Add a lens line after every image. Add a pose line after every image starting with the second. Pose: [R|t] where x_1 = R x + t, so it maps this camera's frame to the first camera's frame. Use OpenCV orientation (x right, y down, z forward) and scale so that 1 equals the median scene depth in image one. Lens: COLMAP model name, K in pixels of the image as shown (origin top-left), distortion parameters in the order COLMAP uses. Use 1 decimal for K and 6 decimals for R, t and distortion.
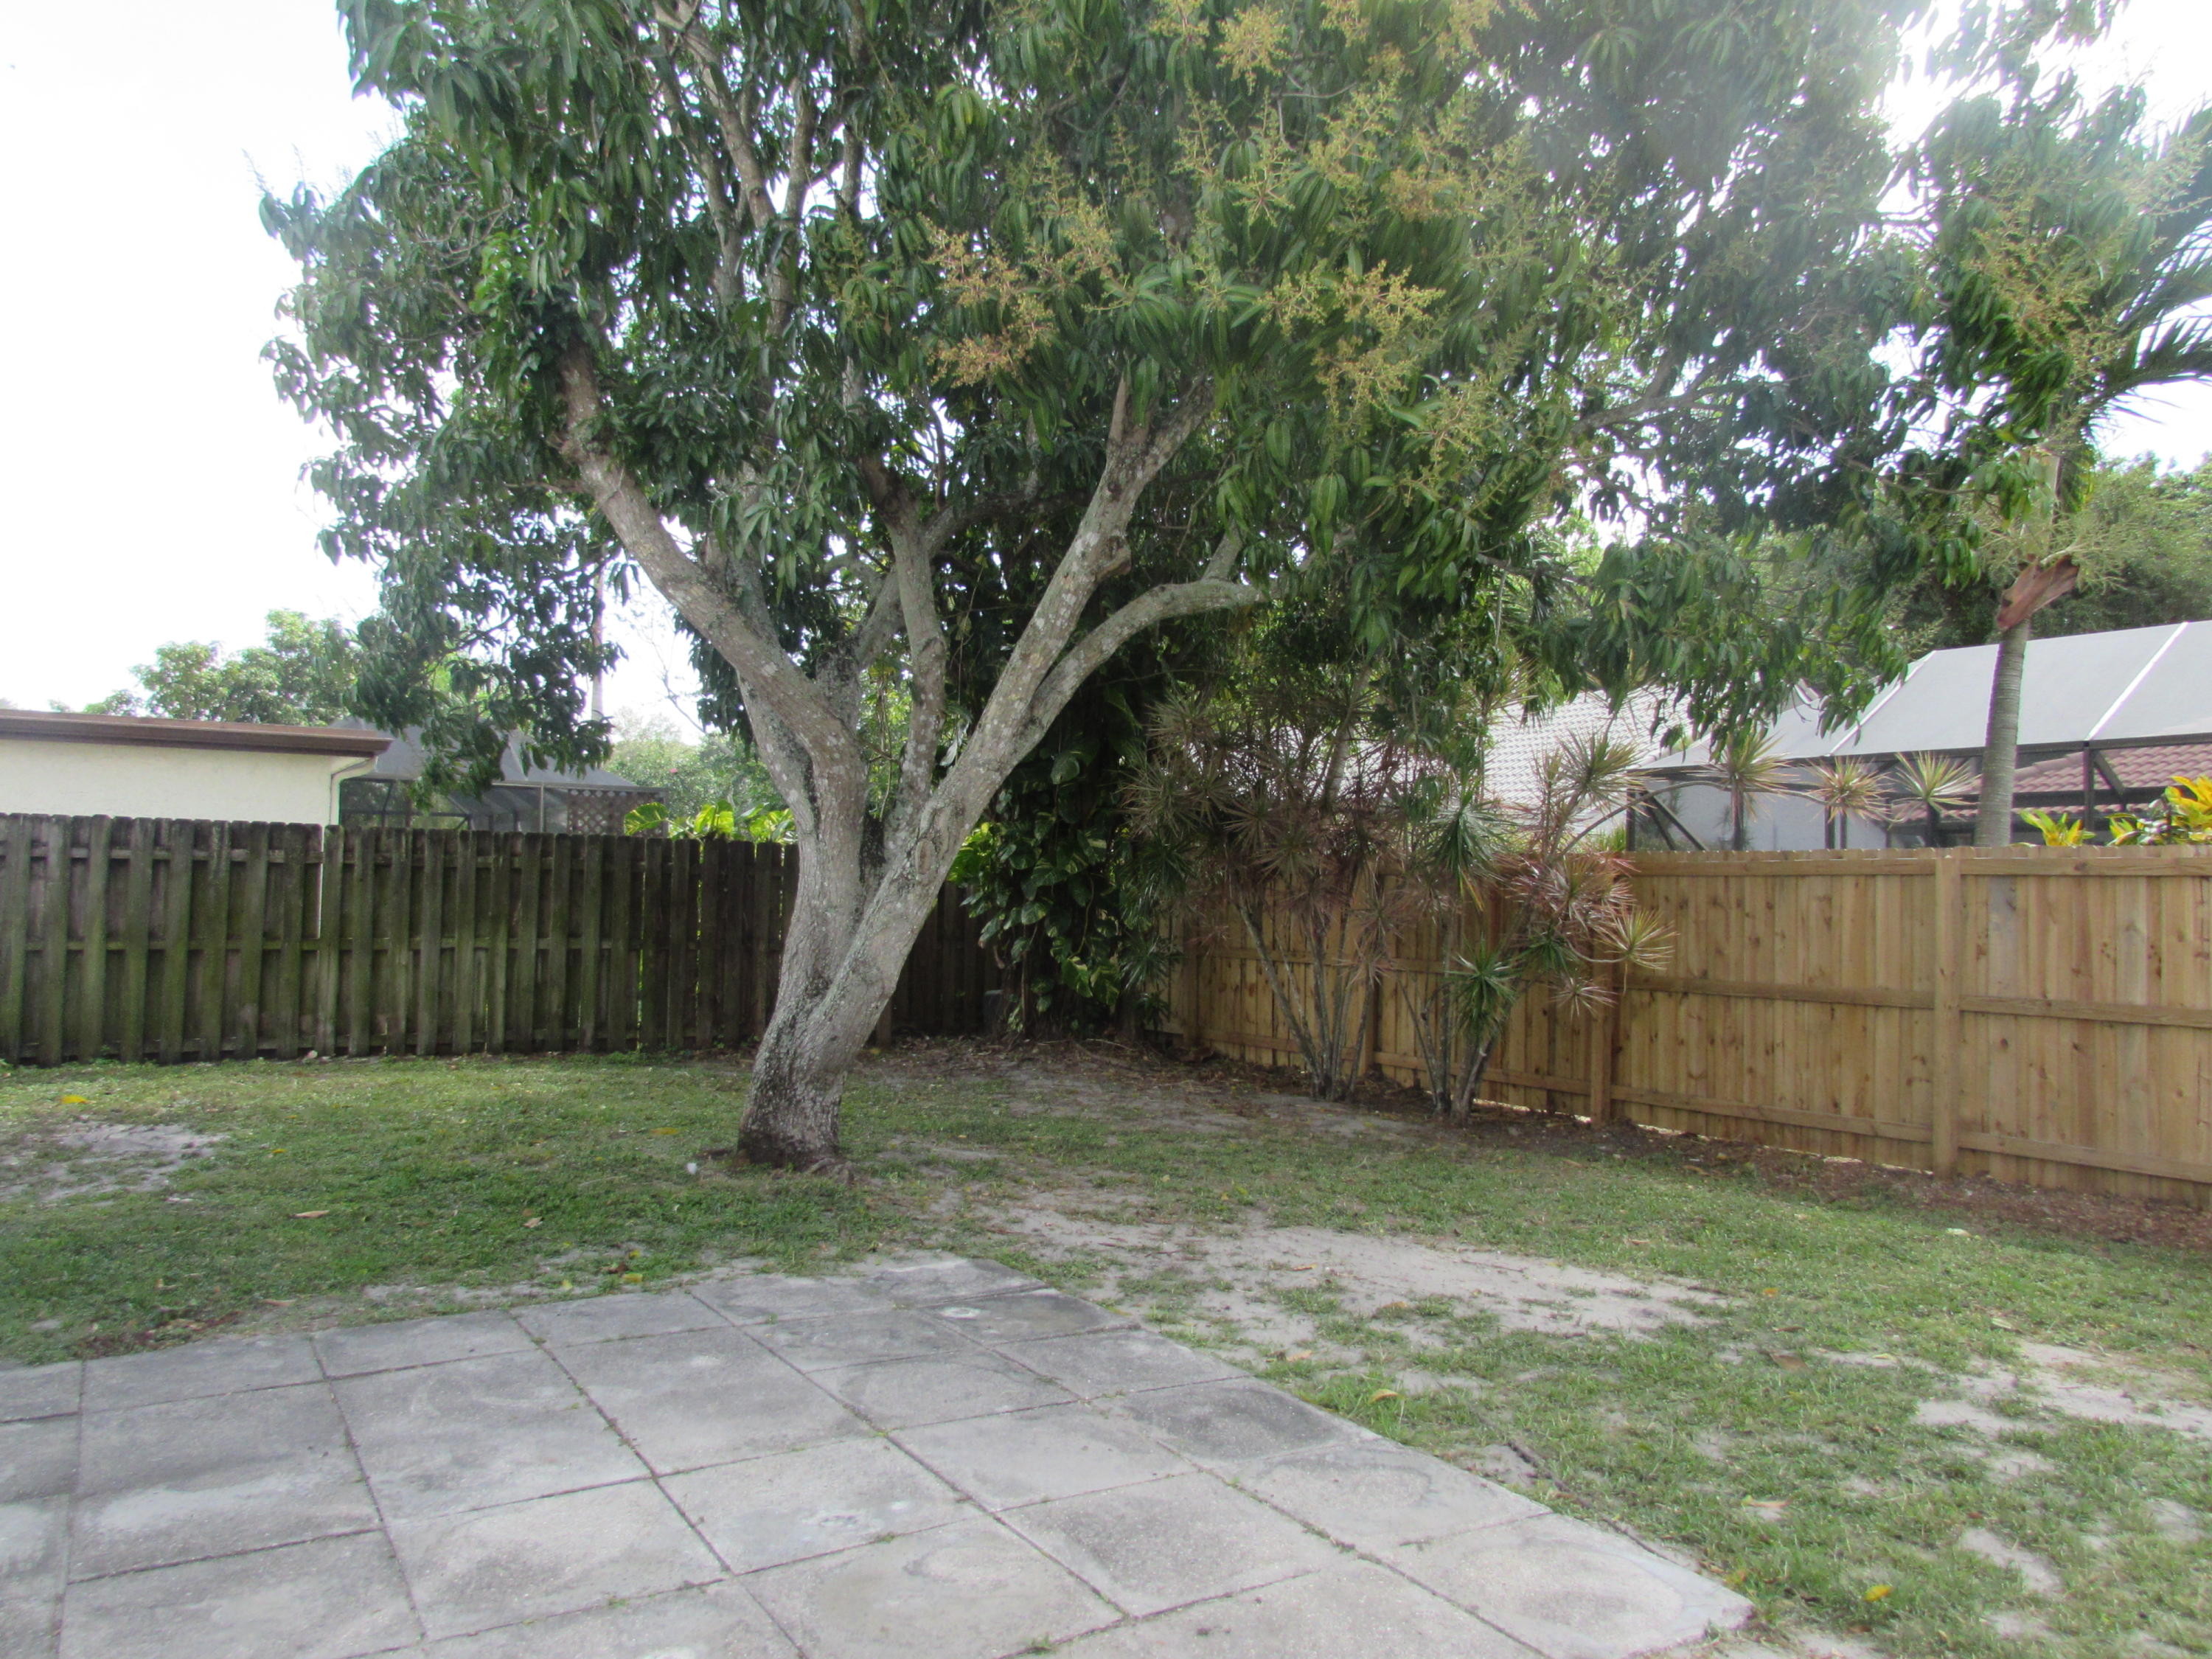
lens RADIAL K [[1559.7, 0, 1101.7], [0, 1559.7, 832.4], [0, 0, 1]] dist [-0.038920, 0.016240]
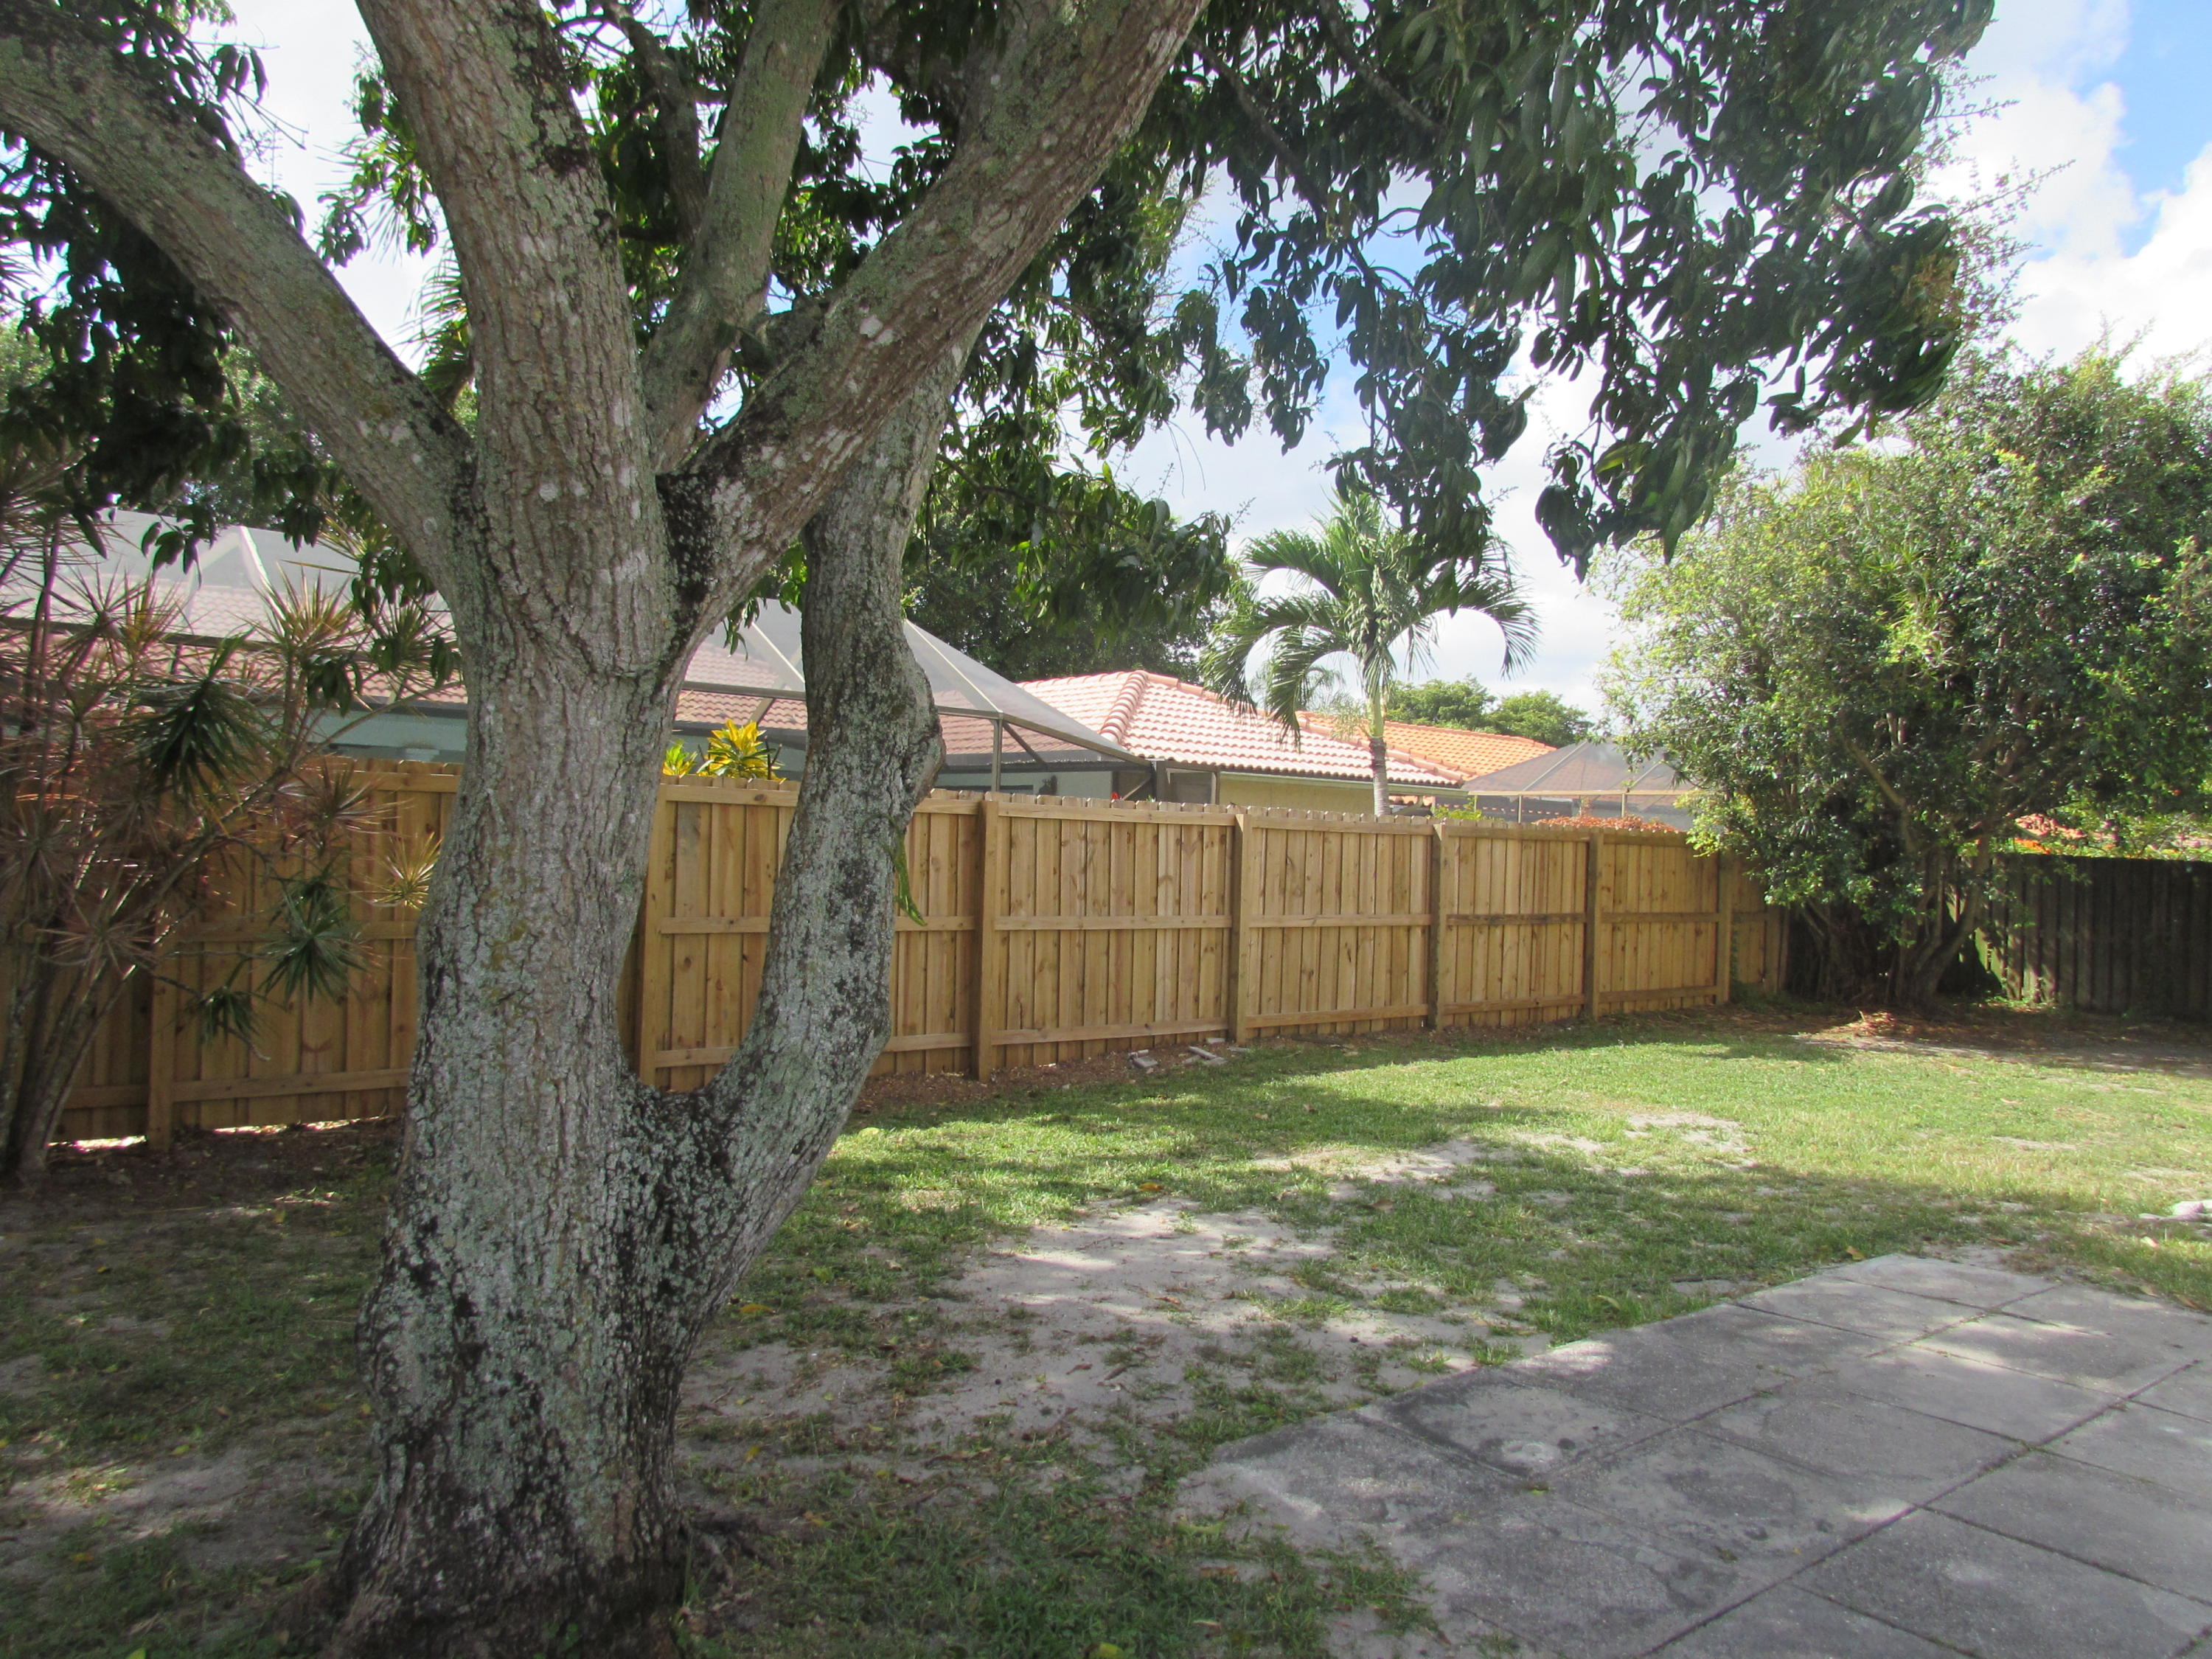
lens RADIAL K [[1559.7, 0, 1101.0], [0, 1559.7, 822.9], [0, 0, 1]] dist [-0.038920, 0.016240]
pose [[-0.095045, -0.008067, 0.995440, -0.787075], [-0.068917, 0.997621, 0.001504, 0.032339], [-0.993085, -0.068459, -0.095375, 1.295222]]
